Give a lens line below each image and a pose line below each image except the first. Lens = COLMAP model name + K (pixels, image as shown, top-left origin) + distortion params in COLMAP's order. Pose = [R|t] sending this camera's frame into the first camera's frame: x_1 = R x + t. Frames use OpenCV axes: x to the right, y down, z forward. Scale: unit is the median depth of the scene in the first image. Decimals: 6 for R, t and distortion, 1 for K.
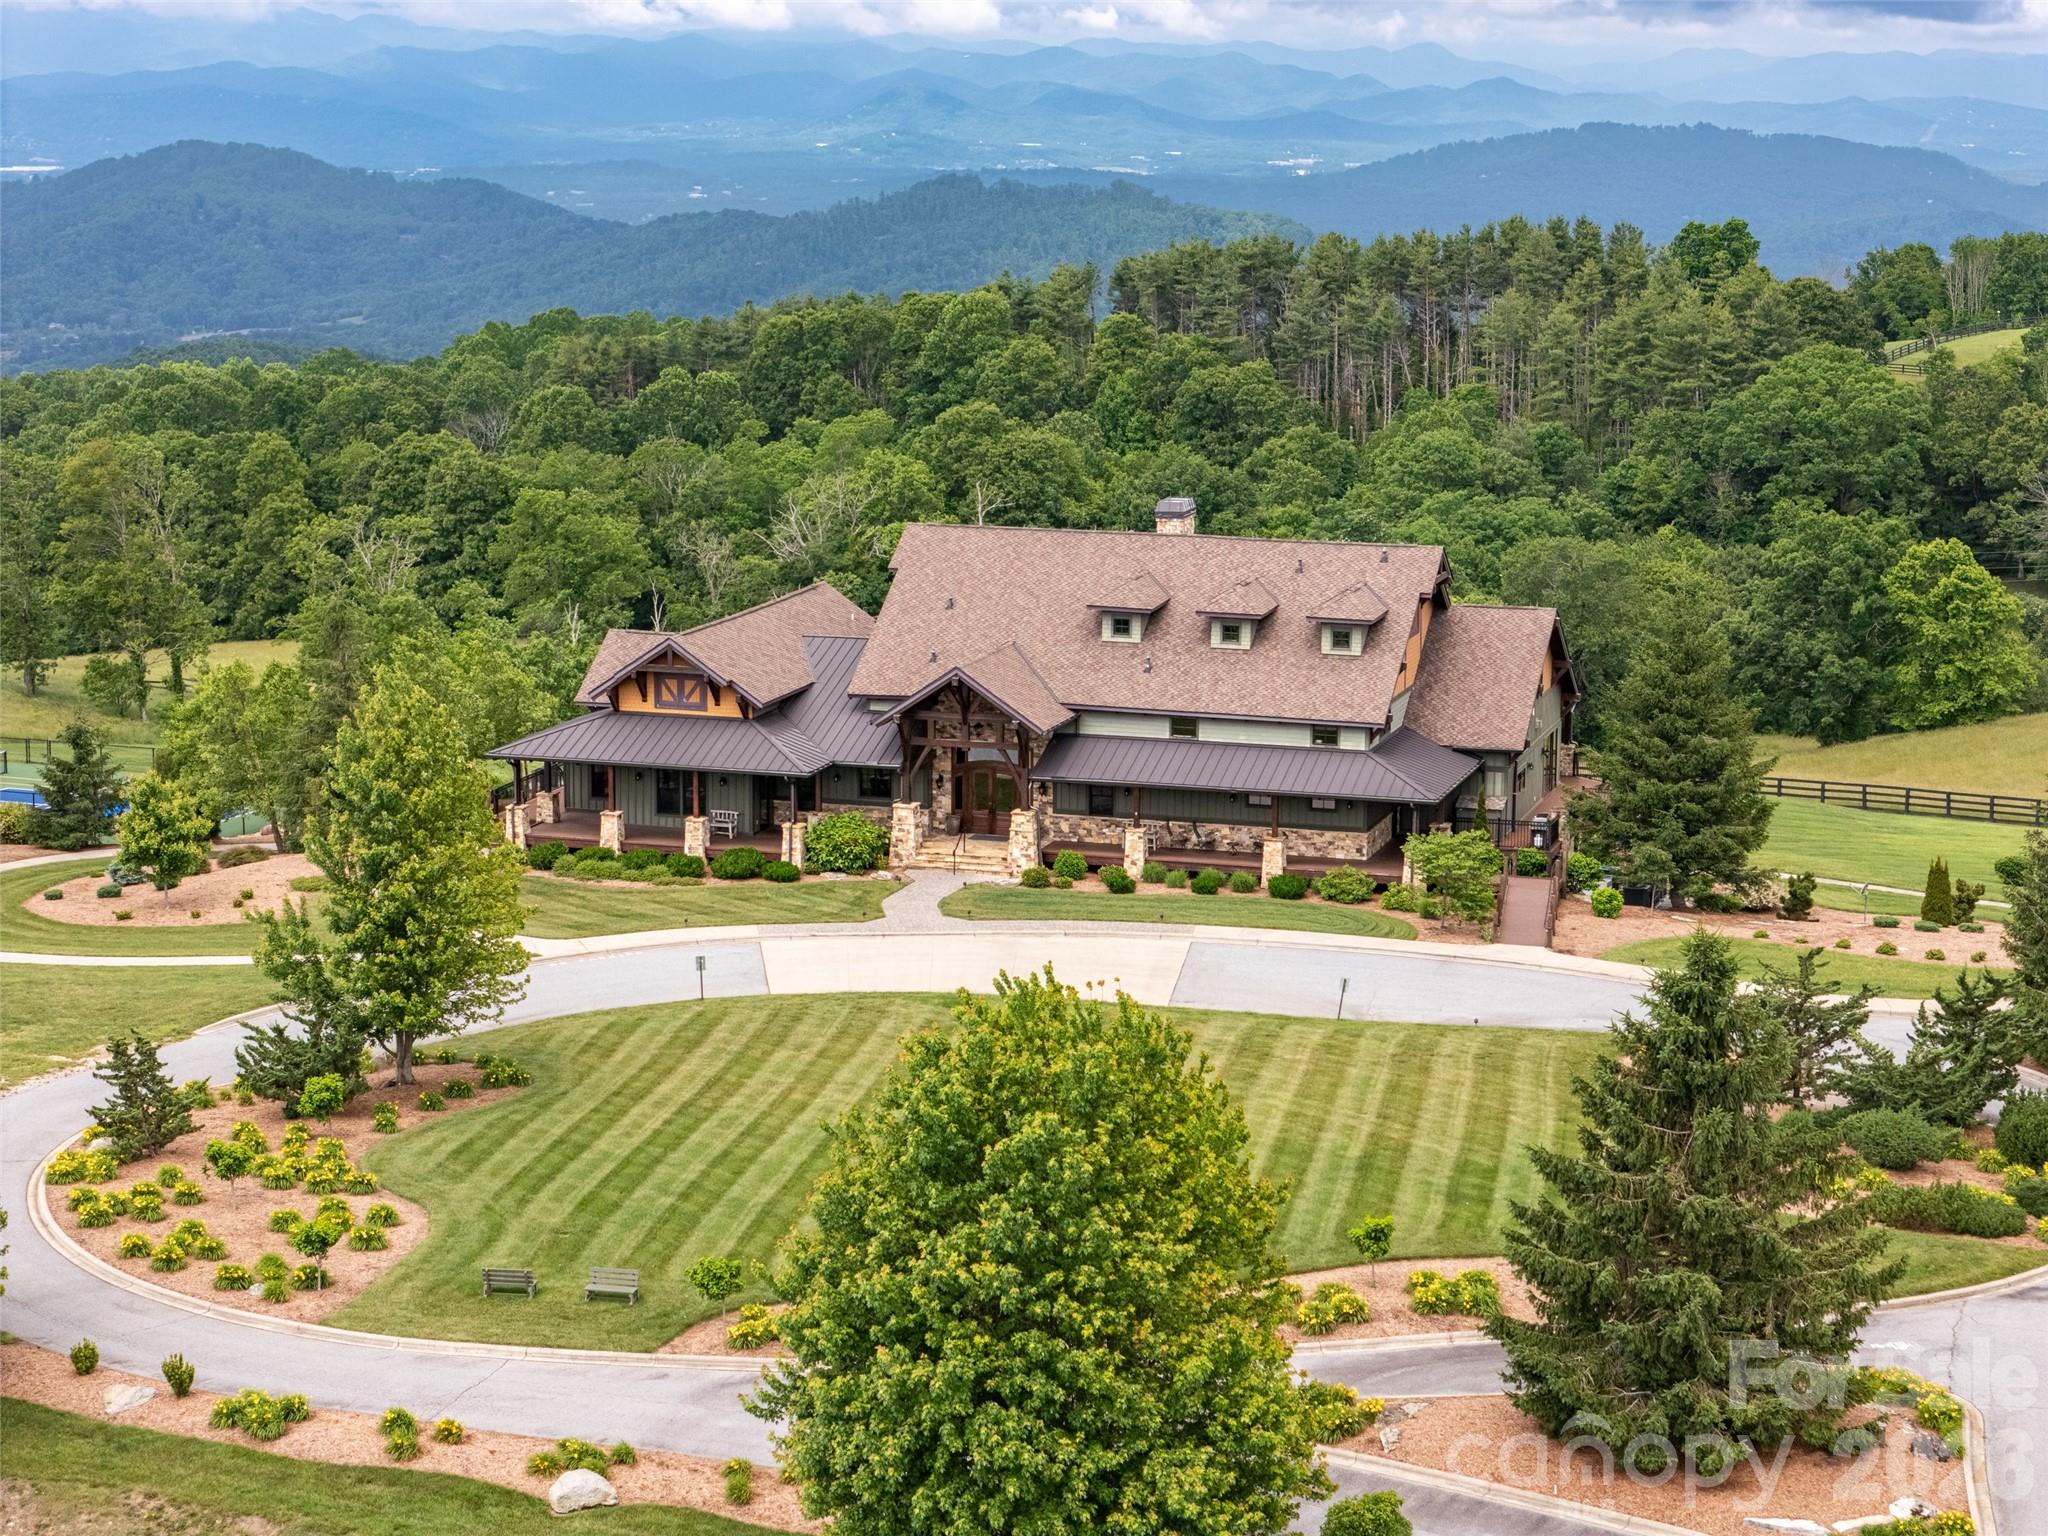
lens RADIAL K [[4109.1, 0, 1024.0], [0, 4109.1, 768.0], [0, 0, 1]] dist [-0.259733, 1.302781]
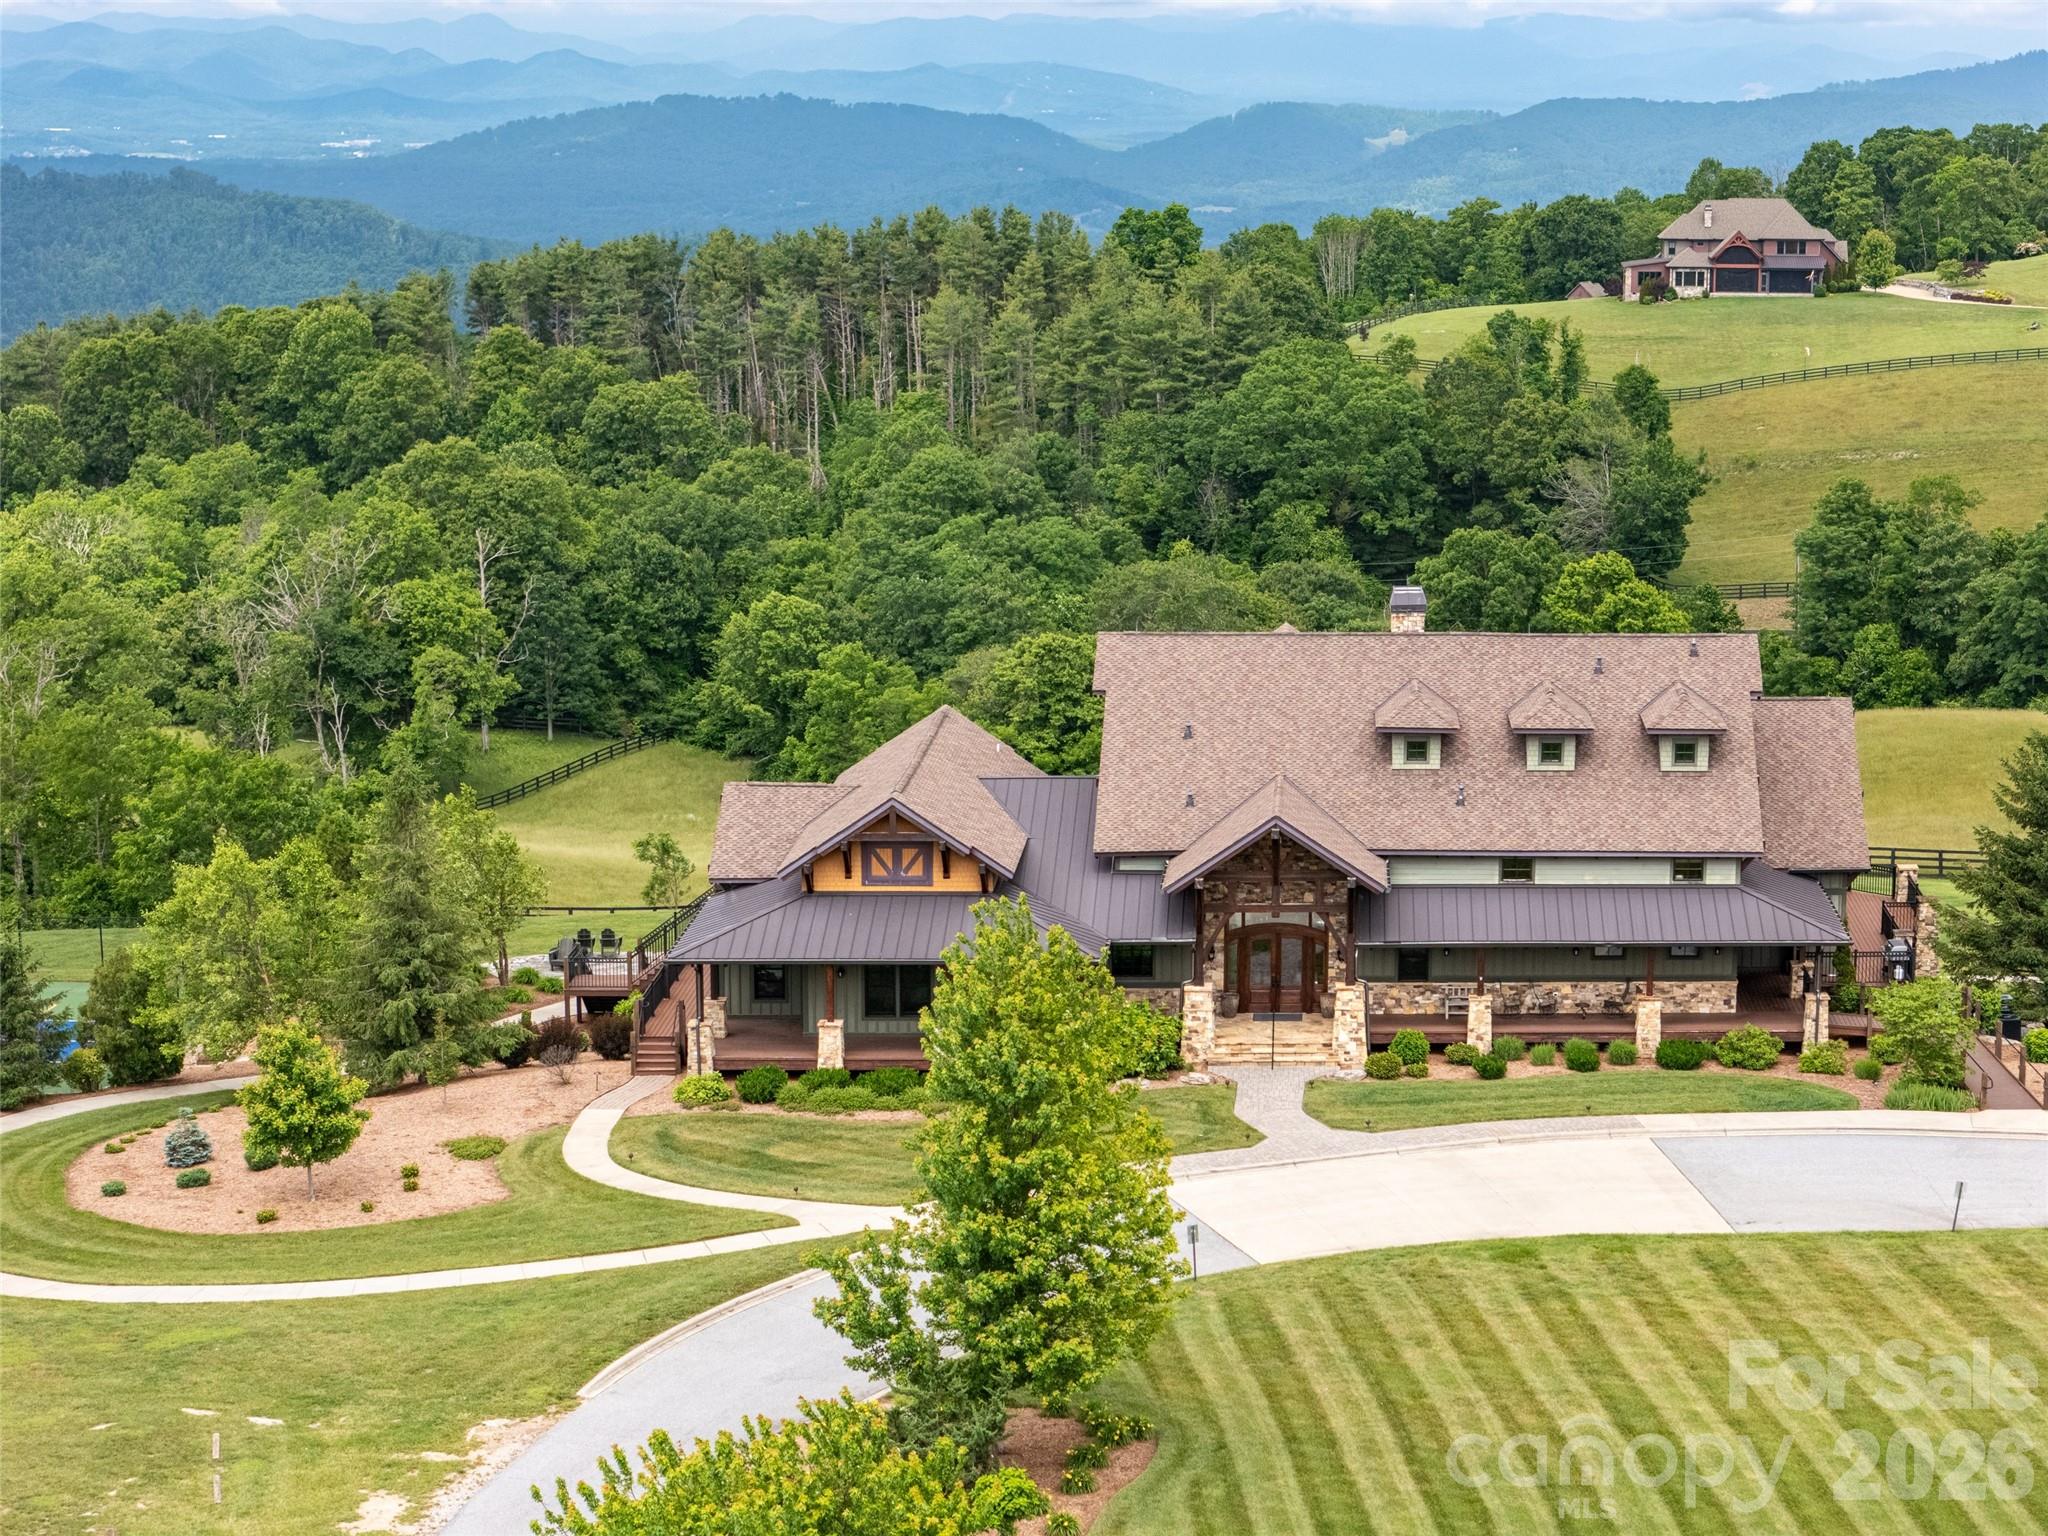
lens RADIAL K [[4109.1, 0, 1024.0], [0, 4109.1, 768.0], [0, 0, 1]] dist [-0.259733, 1.302781]
pose [[0.952425, -0.058879, 0.299031, -0.157993], [0.056176, 0.998265, 0.017636, -0.026430], [-0.299551, 0.000001, 0.954080, 0.124914]]
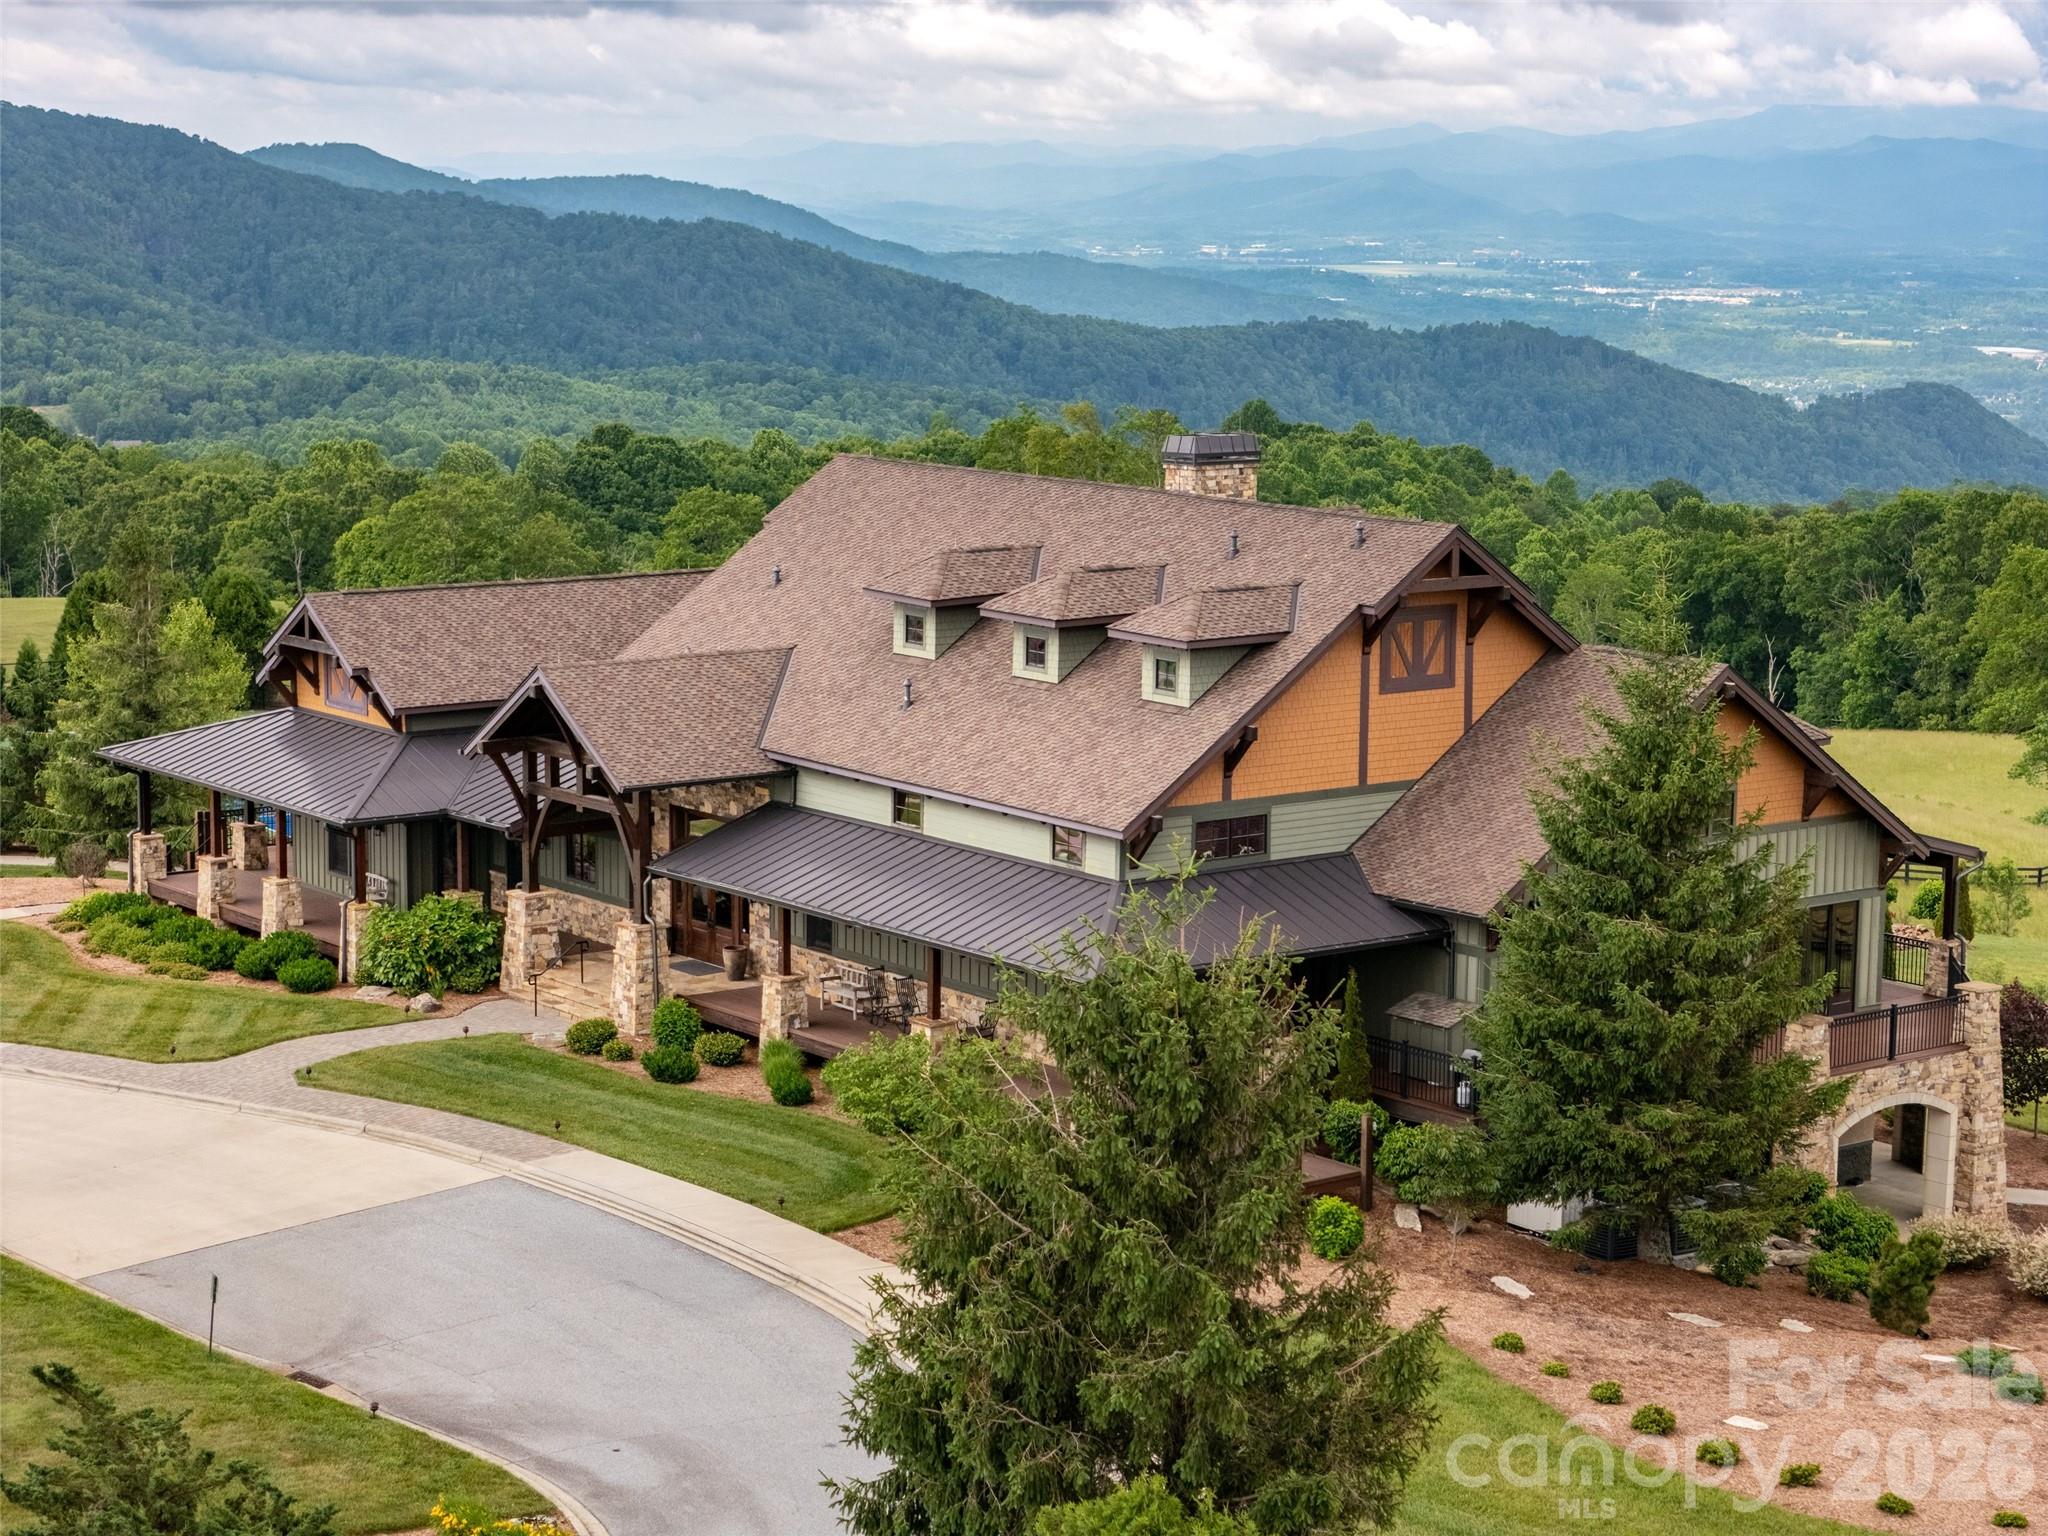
lens RADIAL K [[4079.3, 0, 1024.0], [0, 4079.3, 768.0], [0, 0, 1]] dist [-0.254392, 1.328519]
pose [[0.814256, 0.087904, -0.573812, 0.193911], [-0.104361, 0.994530, 0.004264, -0.010146], [0.571048, 0.056412, 0.818976, 0.288576]]
